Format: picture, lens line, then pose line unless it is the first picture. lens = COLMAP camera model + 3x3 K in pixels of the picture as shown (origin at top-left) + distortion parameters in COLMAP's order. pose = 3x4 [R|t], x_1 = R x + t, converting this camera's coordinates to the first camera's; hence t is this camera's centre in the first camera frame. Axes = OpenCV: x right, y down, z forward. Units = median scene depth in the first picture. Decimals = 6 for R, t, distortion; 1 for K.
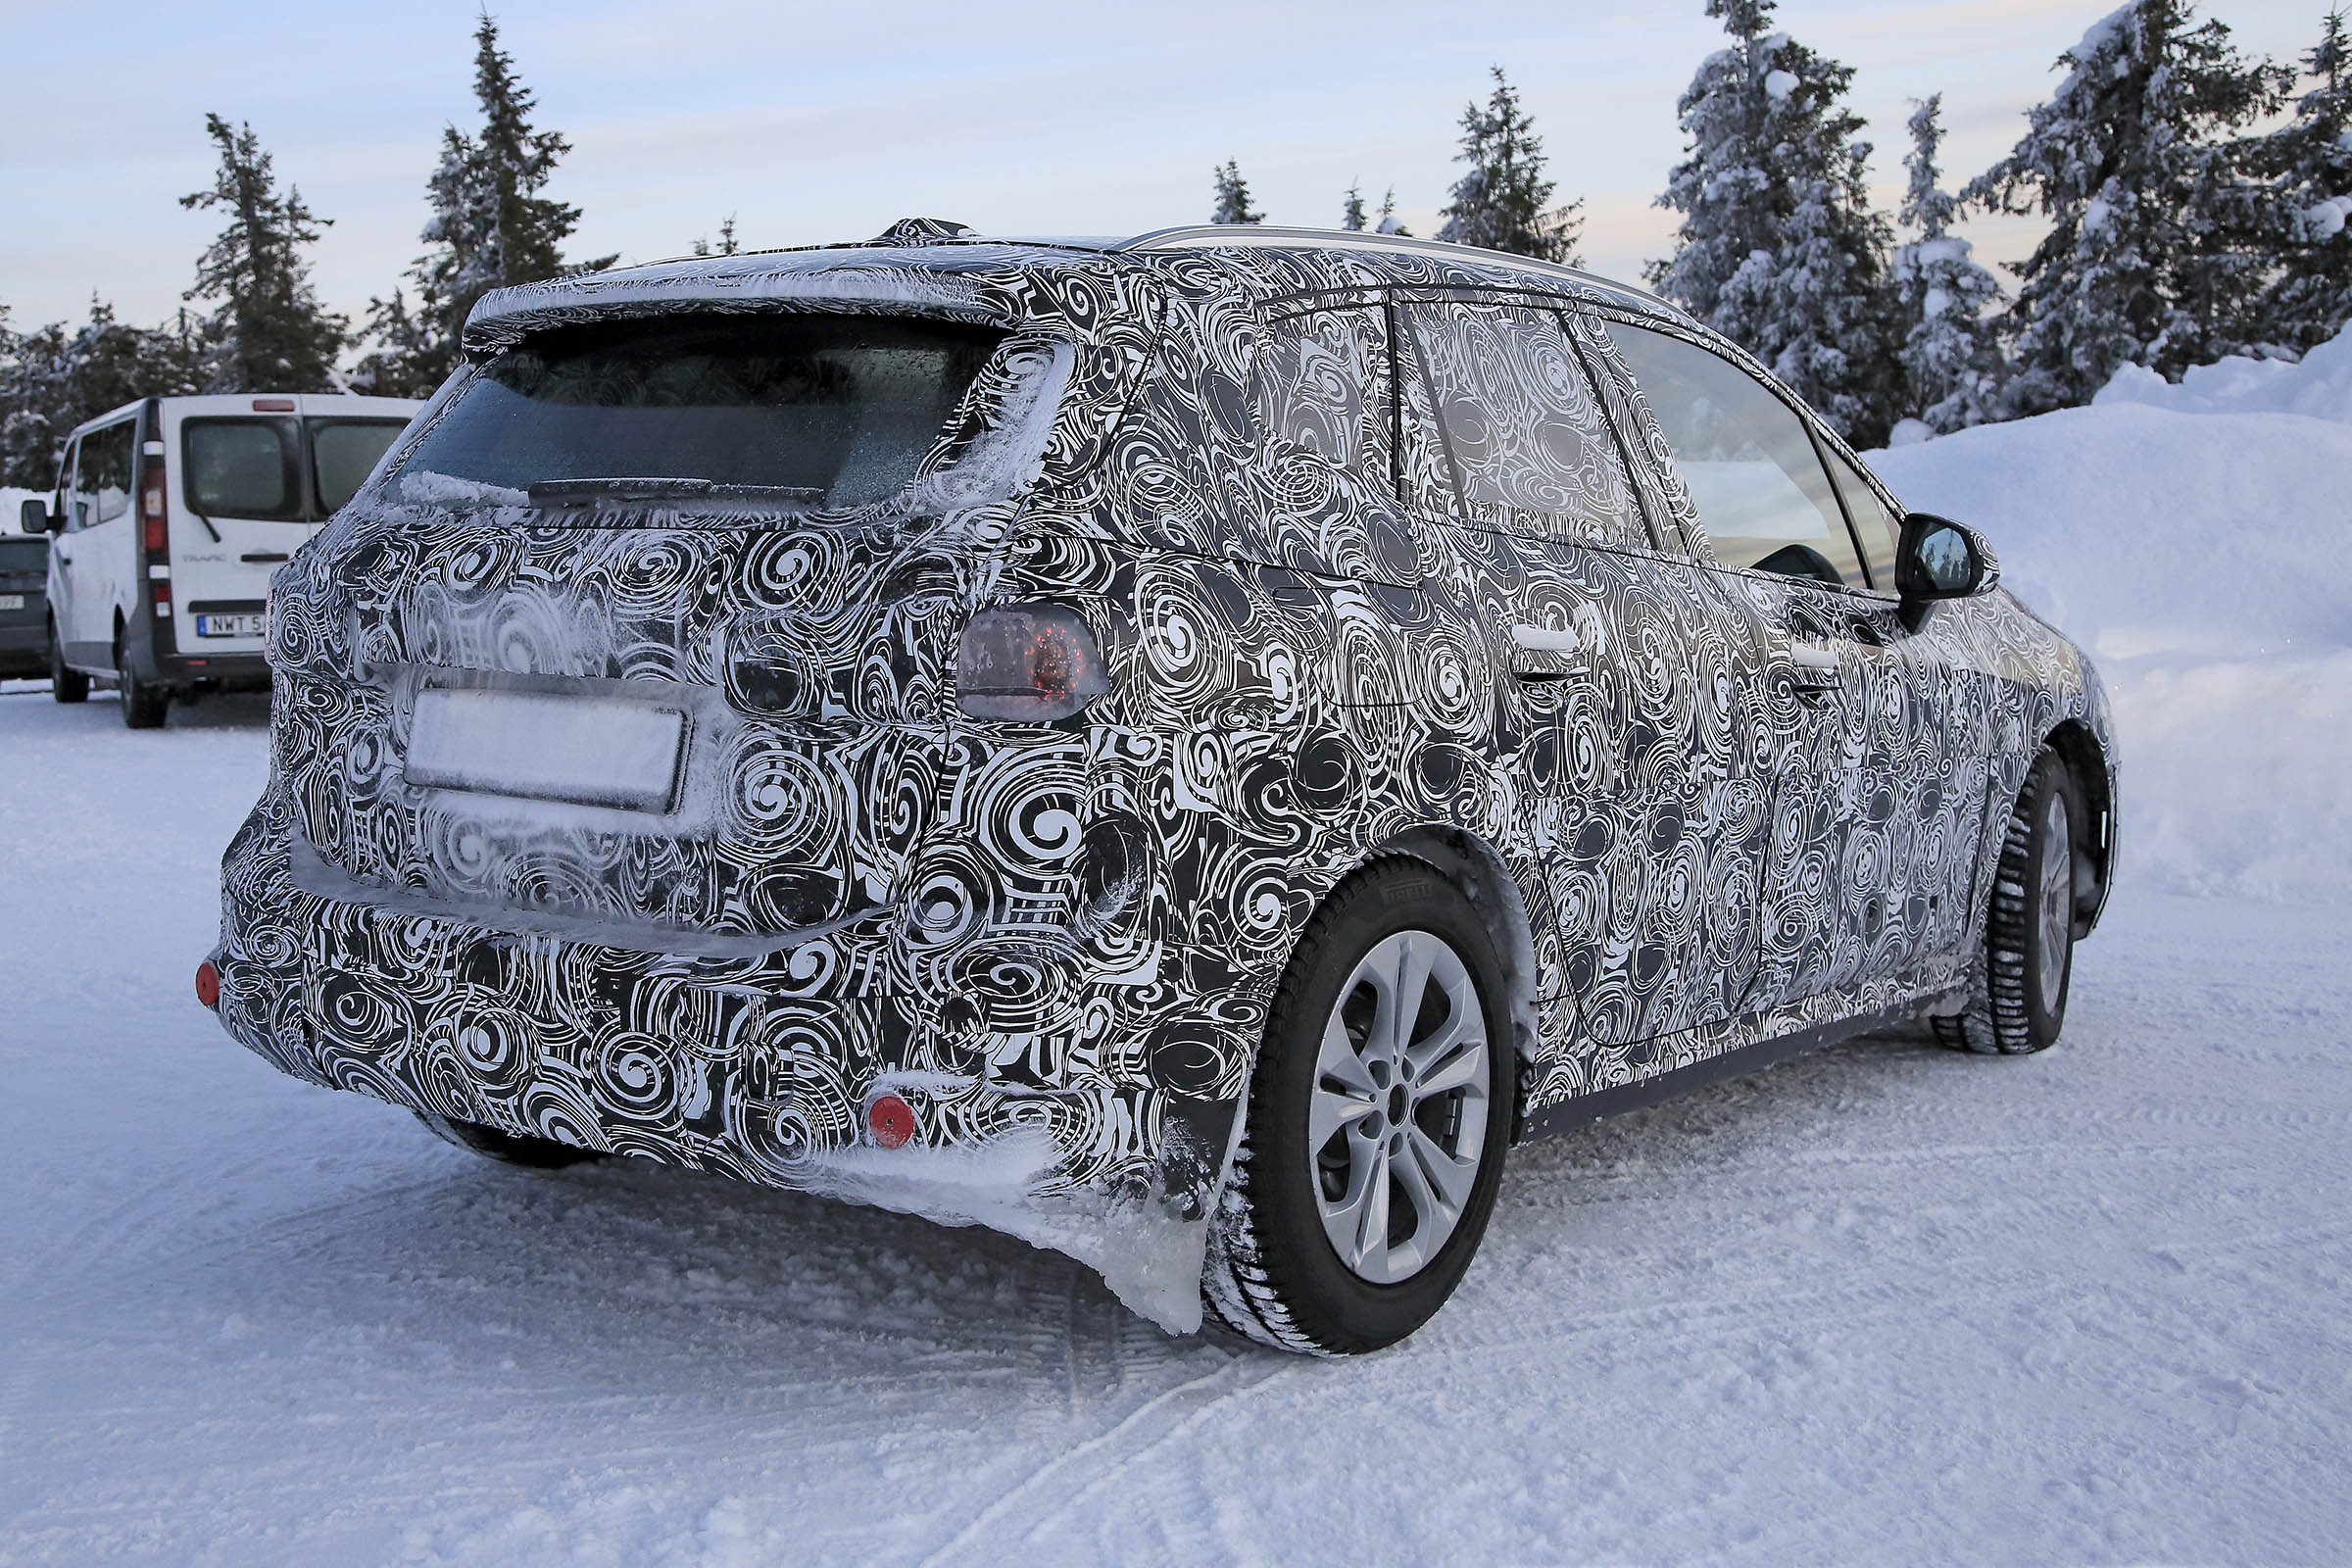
lens RADIAL K [[5188.5, 0, 1176.0], [0, 5188.5, 784.0], [0, 0, 1]] dist [0.018319, 2.020528]
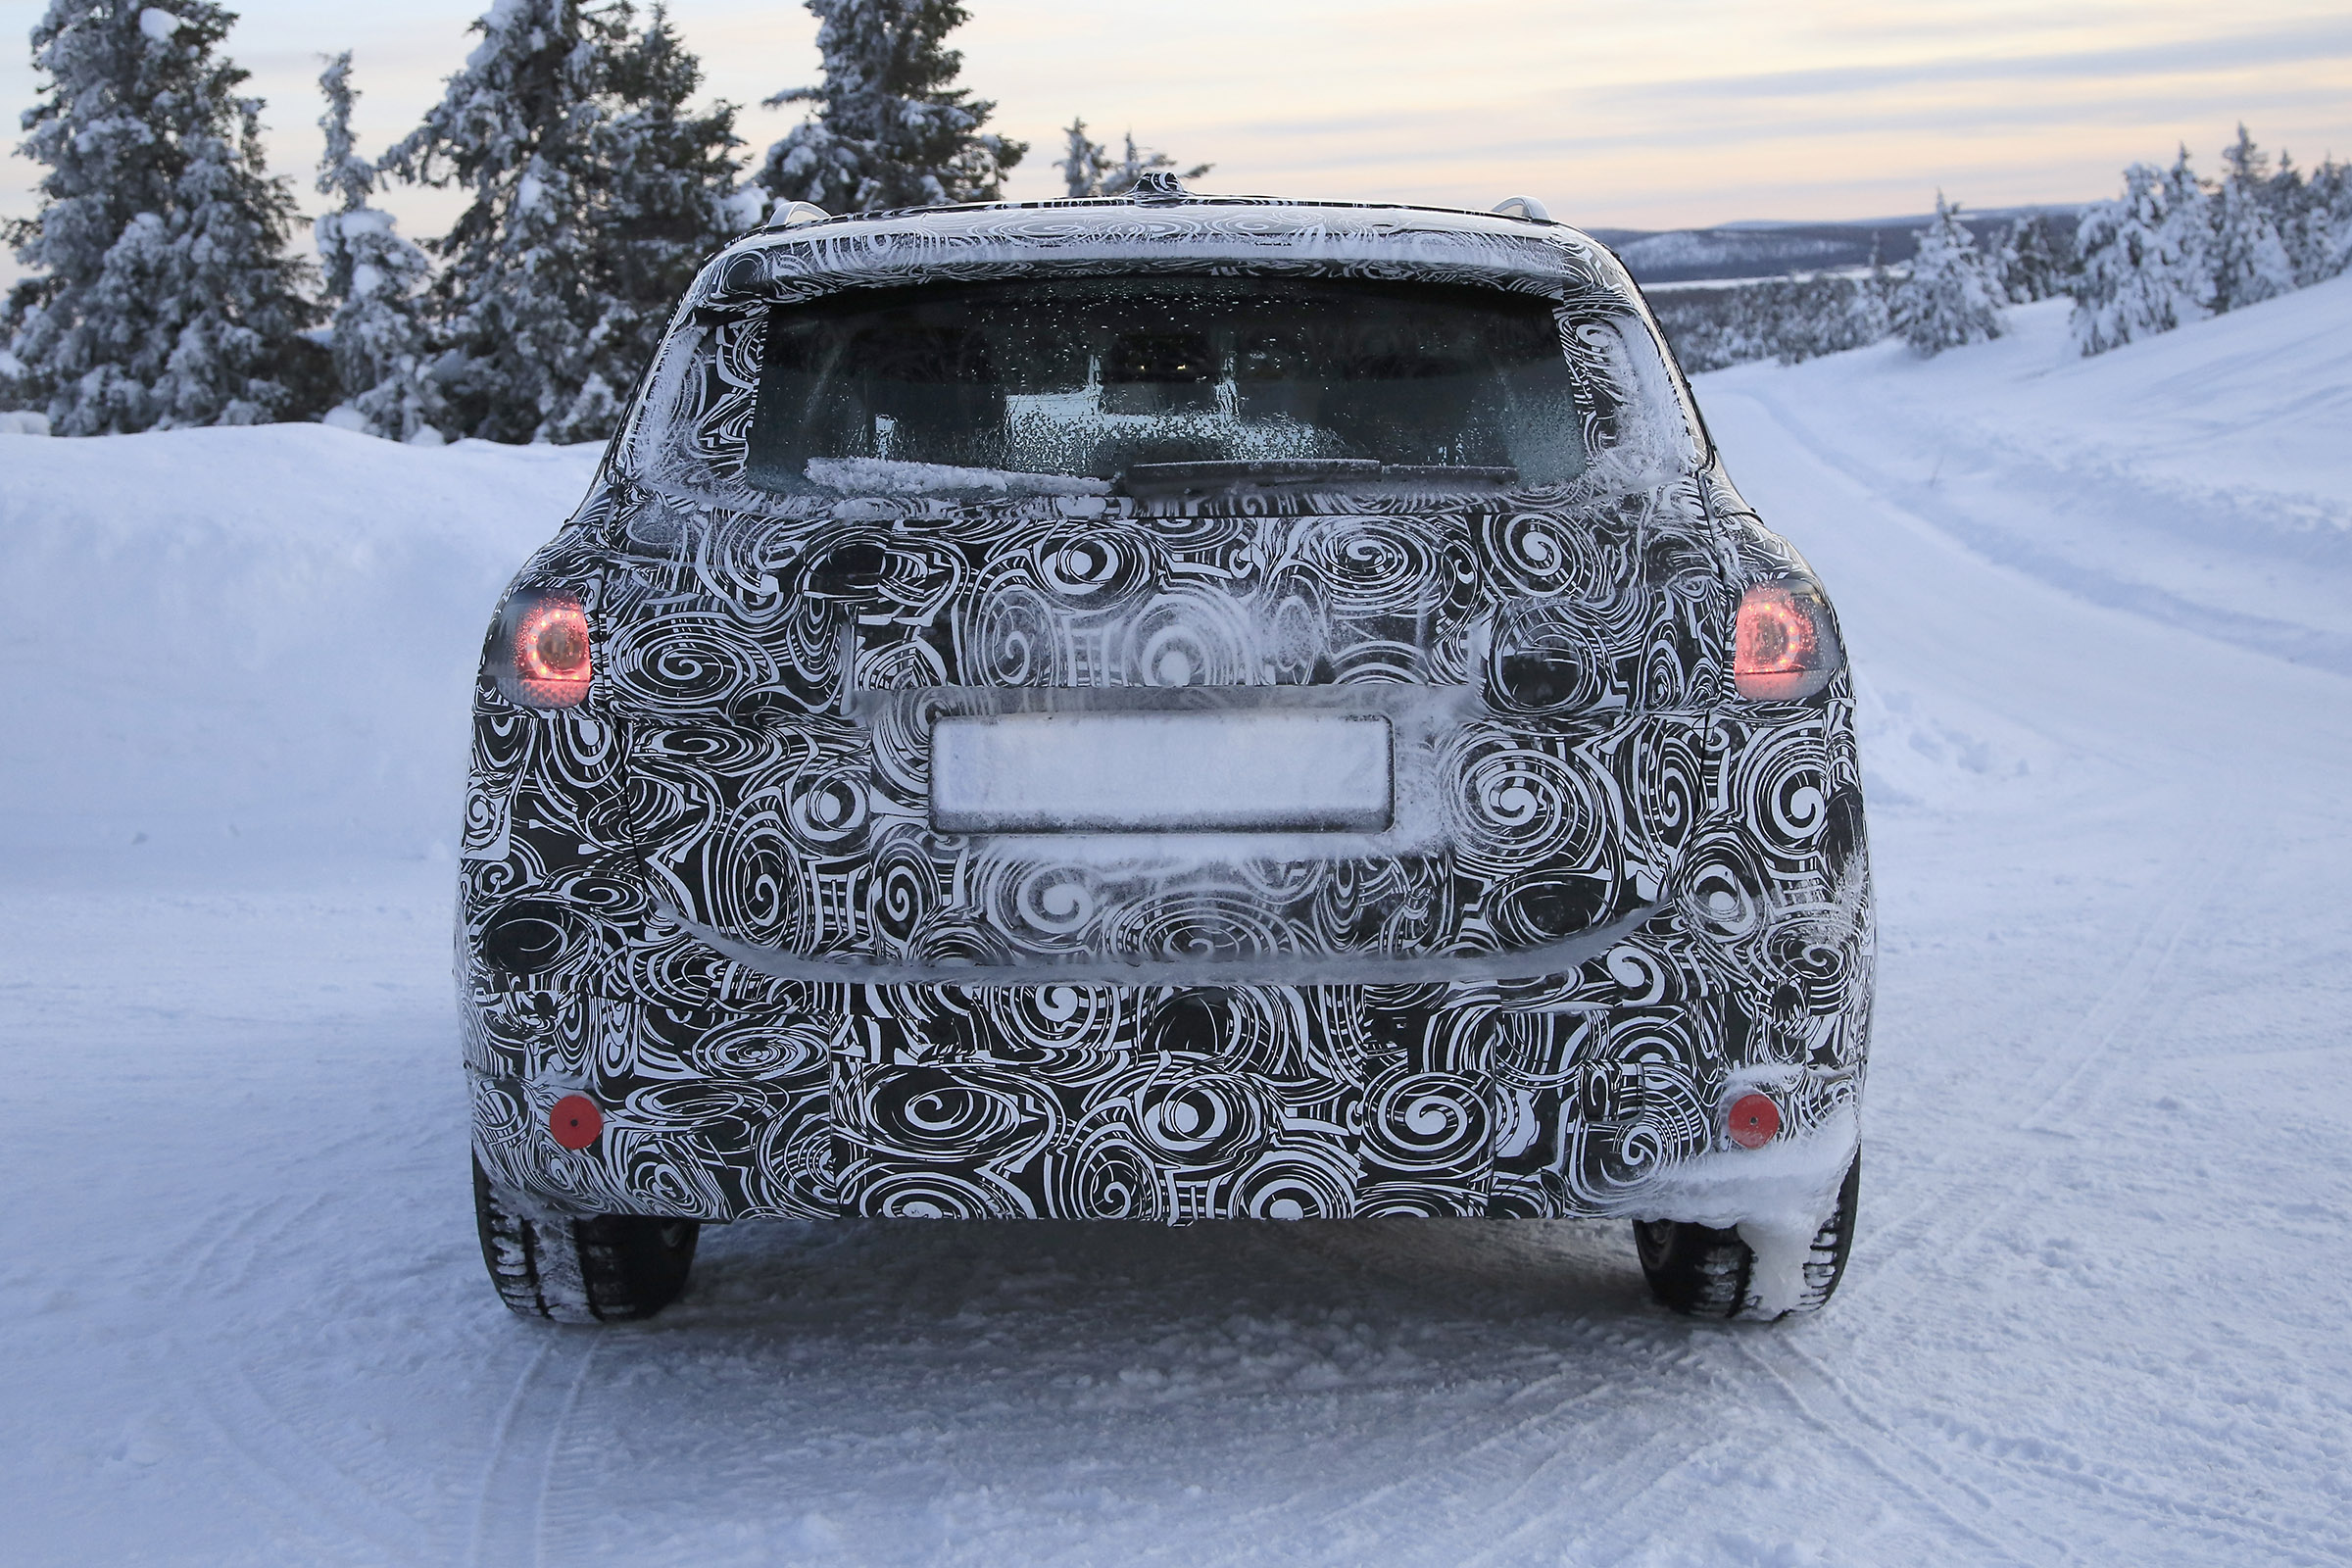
lens RADIAL K [[6060.6, 0, 1176.0], [0, 6060.6, 784.0], [0, 0, 1]] dist [0.138550, 0.870246]
pose [[0.411086, -0.053297, 0.910037, -1.042617], [0.066590, 0.997378, 0.028332, -0.033744], [-0.909161, 0.048952, 0.413558, 0.584133]]
